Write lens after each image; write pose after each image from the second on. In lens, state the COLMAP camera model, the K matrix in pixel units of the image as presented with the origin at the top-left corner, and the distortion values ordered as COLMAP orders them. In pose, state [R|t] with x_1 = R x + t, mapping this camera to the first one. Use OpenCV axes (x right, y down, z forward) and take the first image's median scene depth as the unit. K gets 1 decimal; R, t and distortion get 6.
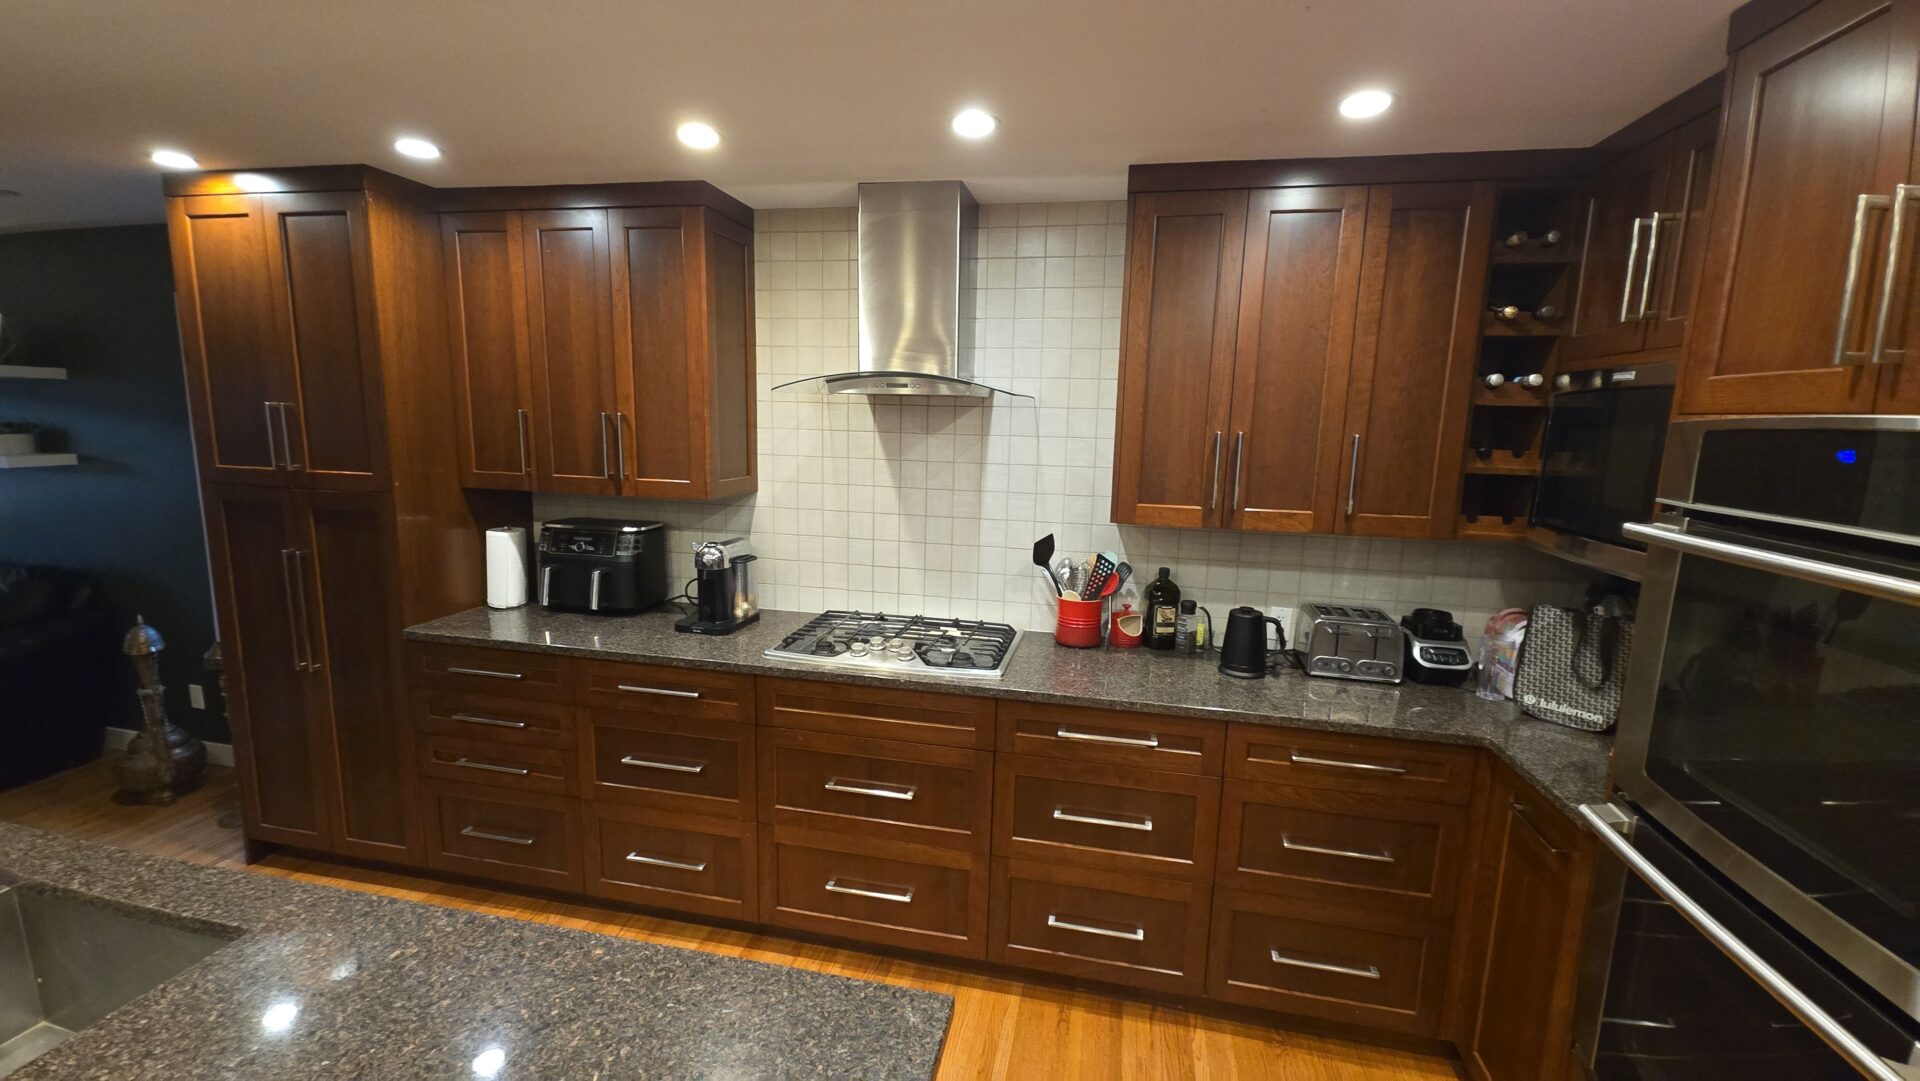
lens RADIAL K [[780.3, 0, 960.0], [0, 780.3, 544.7], [0, 0, 1]] dist [0.006631, -0.005961]
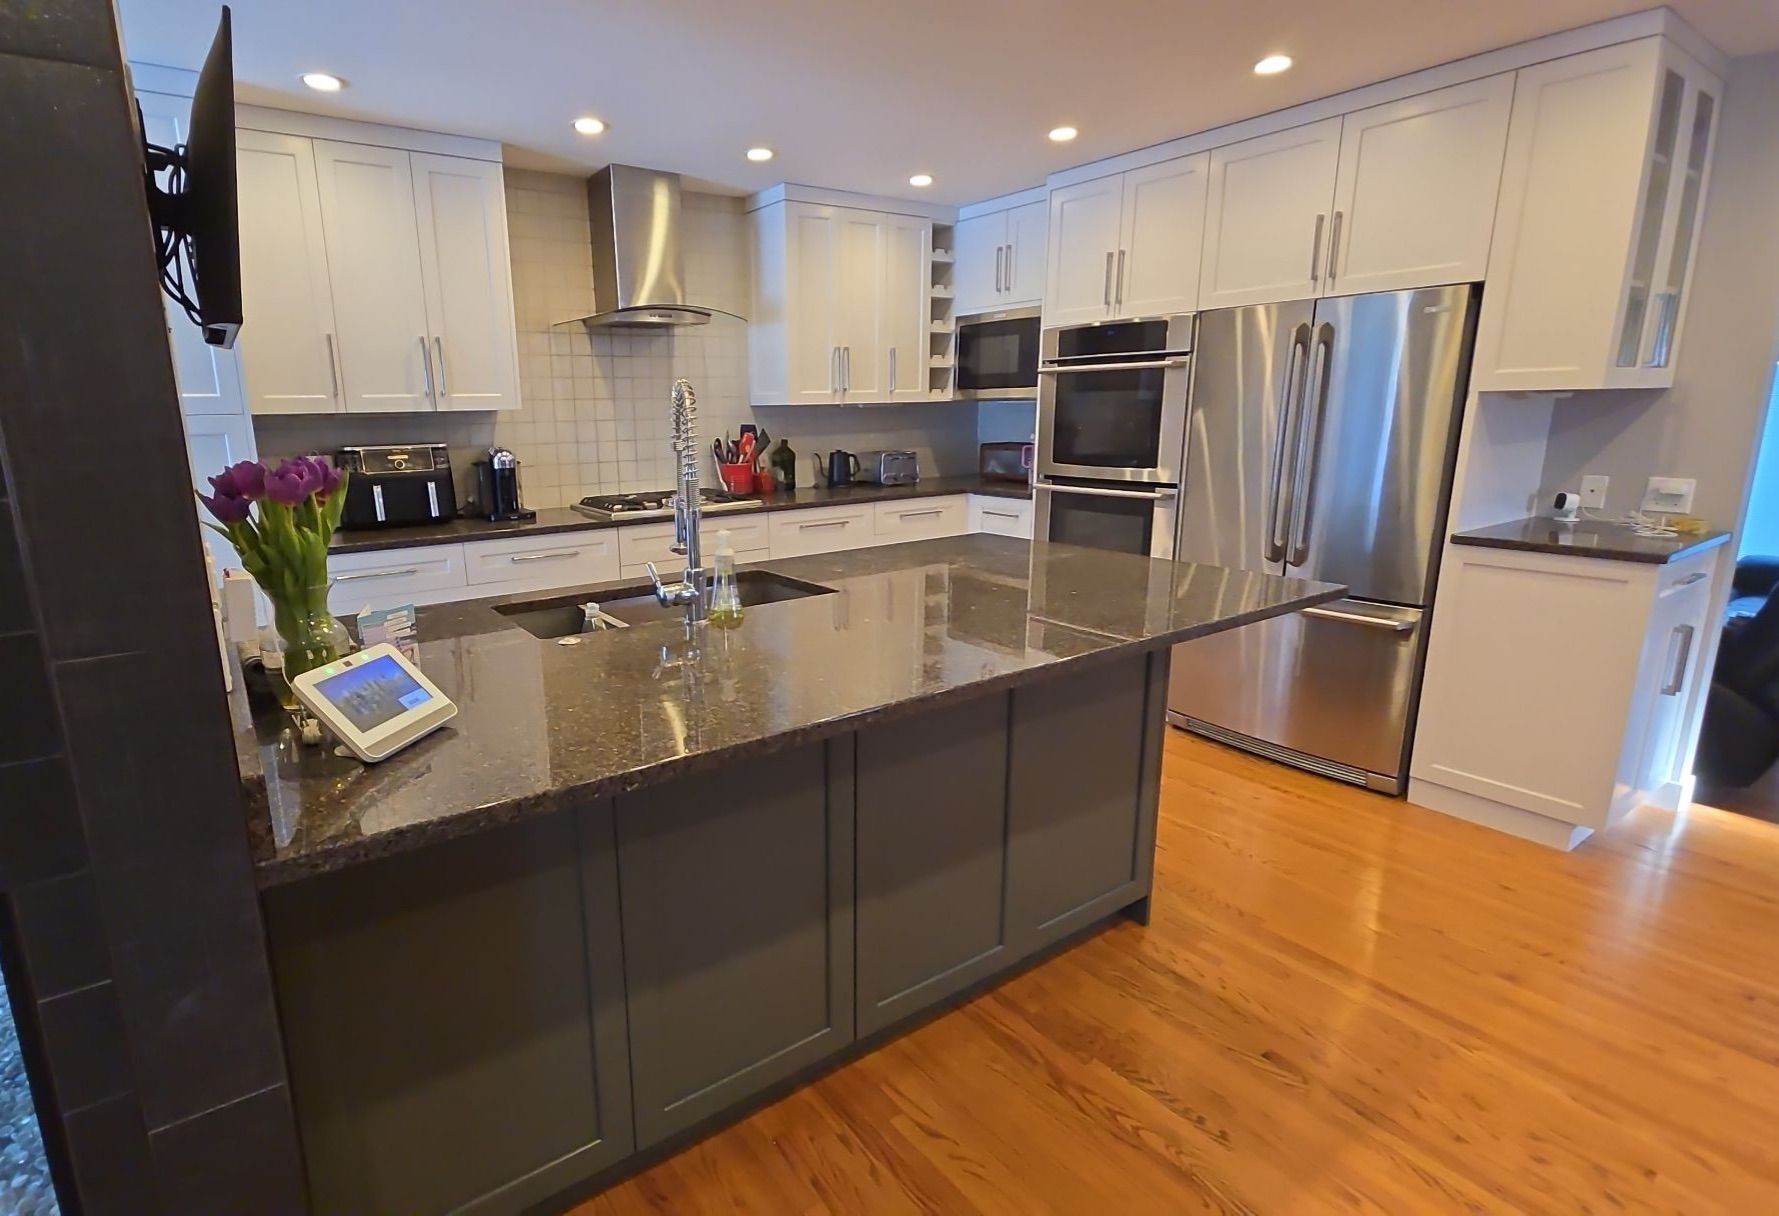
lens RADIAL K [[876.2, 0, 783.3], [0, 876.2, 600.8], [0, 0, 1]] dist [0.000794, -0.004702]
pose [[0.705094, -0.193077, 0.682323, -1.002611], [0.152870, 0.980980, 0.119616, 0.134820], [-0.692440, 0.019966, 0.721199, -0.273209]]
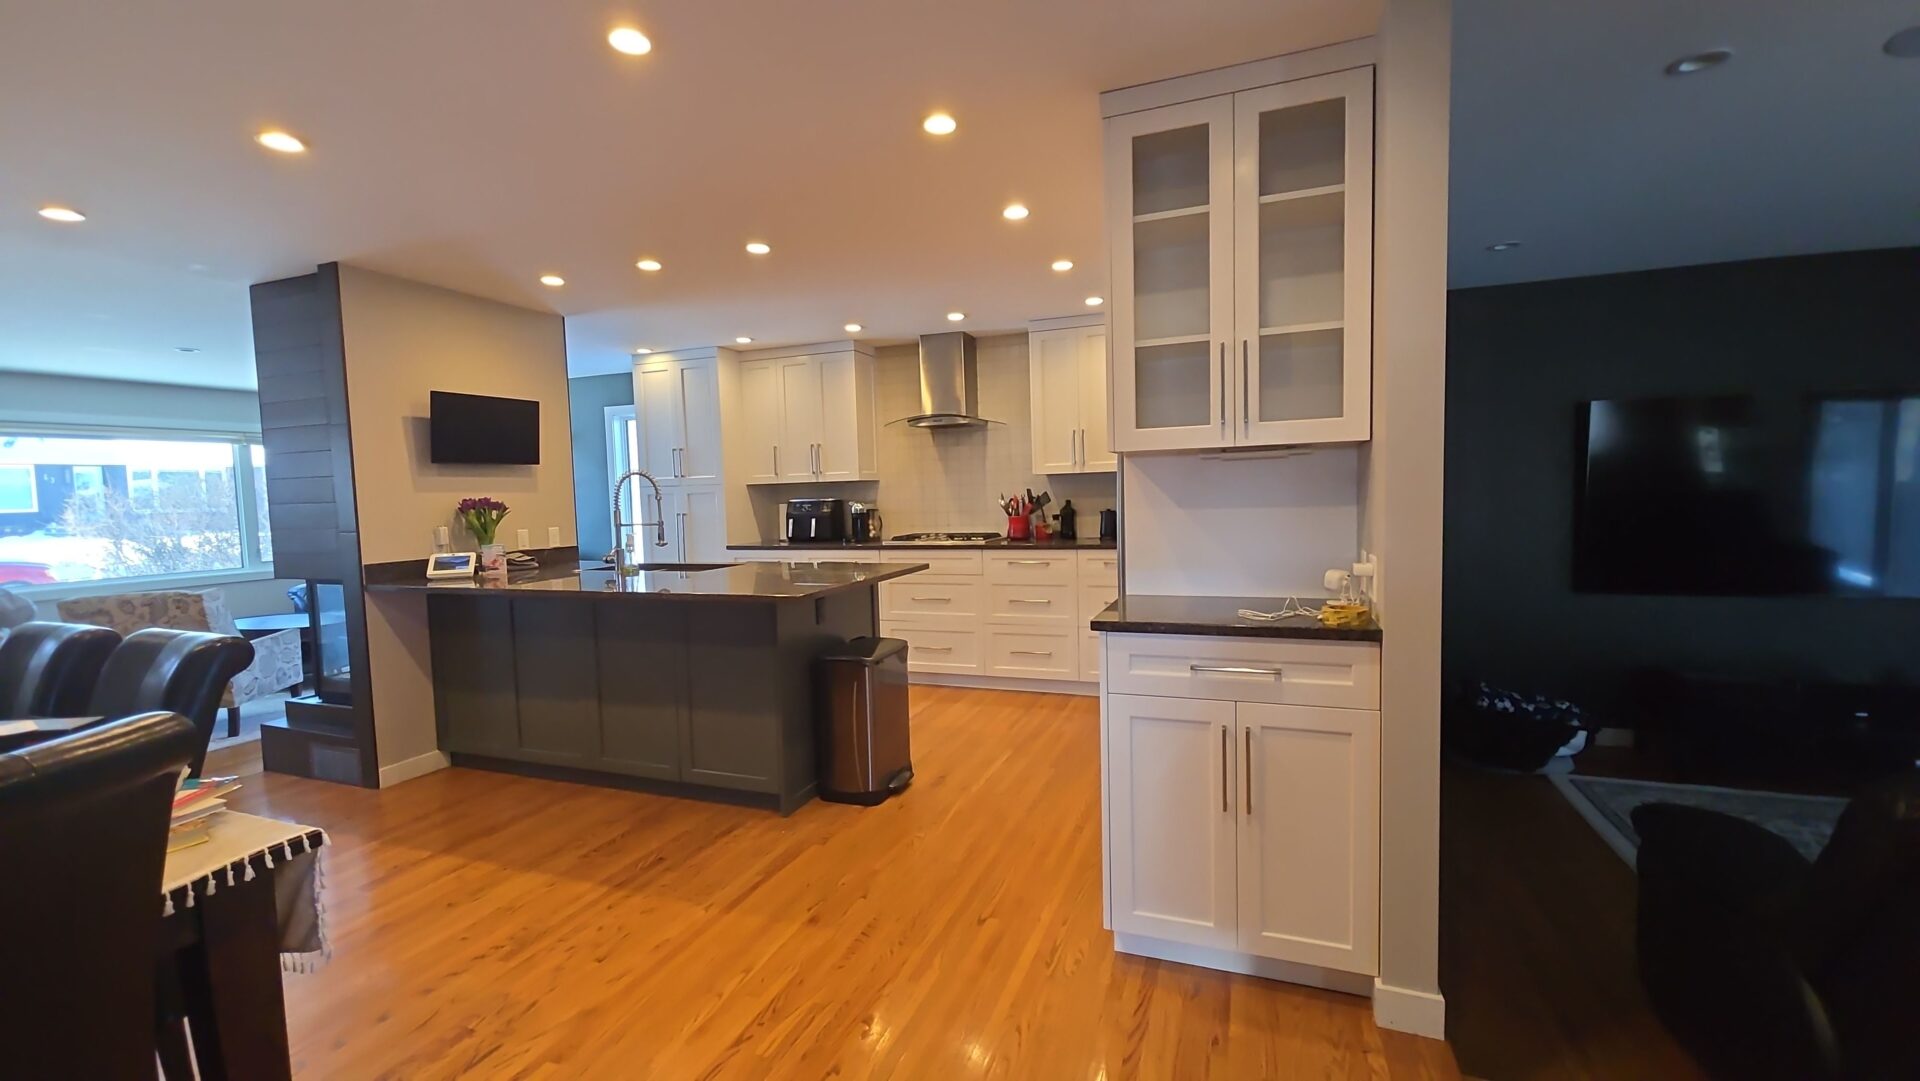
lens RADIAL K [[780.3, 0, 962.4], [0, 780.3, 541.4], [0, 0, 1]] dist [0.006631, -0.005961]
pose [[0.987646, -0.042861, -0.150727, 0.280623], [0.027452, 0.994316, -0.102865, 0.337131], [0.154279, 0.097457, 0.983209, -1.053752]]
